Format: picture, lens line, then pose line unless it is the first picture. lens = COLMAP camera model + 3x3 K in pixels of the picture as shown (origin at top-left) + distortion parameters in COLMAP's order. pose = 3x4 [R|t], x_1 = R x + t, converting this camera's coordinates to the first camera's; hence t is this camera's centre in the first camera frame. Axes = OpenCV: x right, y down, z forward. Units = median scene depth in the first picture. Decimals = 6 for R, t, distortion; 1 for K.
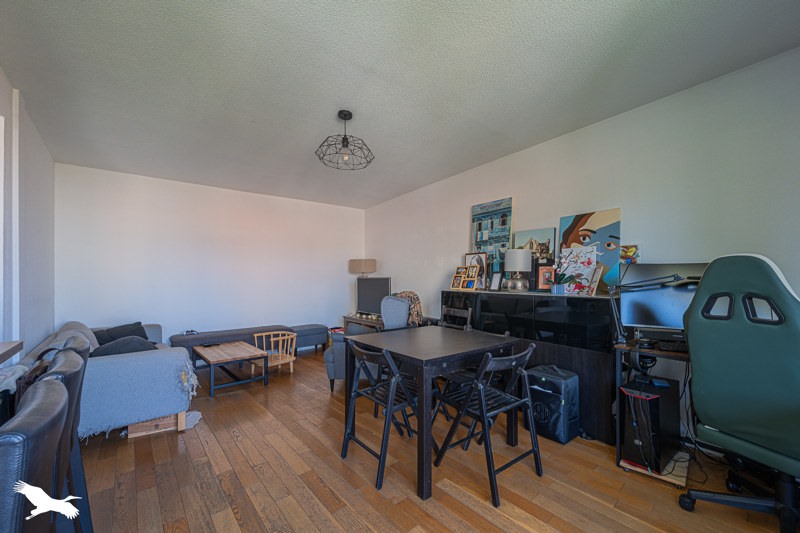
lens RADIAL K [[326.1, 0, 404.0], [0, 326.1, 270.3], [0, 0, 1]] dist [0.001292, 0.000129]
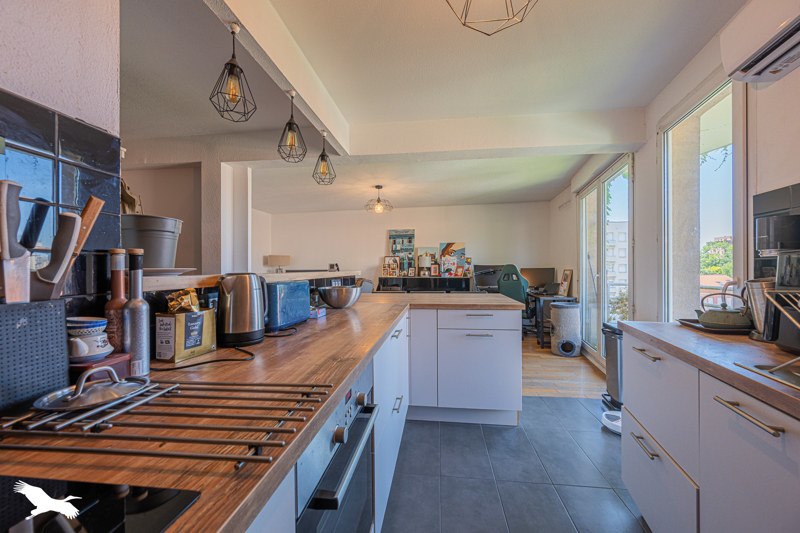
lens RADIAL K [[326.1, 0, 402.1], [0, 326.1, 269.7], [0, 0, 1]] dist [0.001292, 0.000129]
pose [[0.741556, 0.019685, 0.670602, -1.004907], [-0.019684, 0.999778, -0.007581, 0.034513], [-0.670602, -0.007578, 0.741778, -0.398085]]
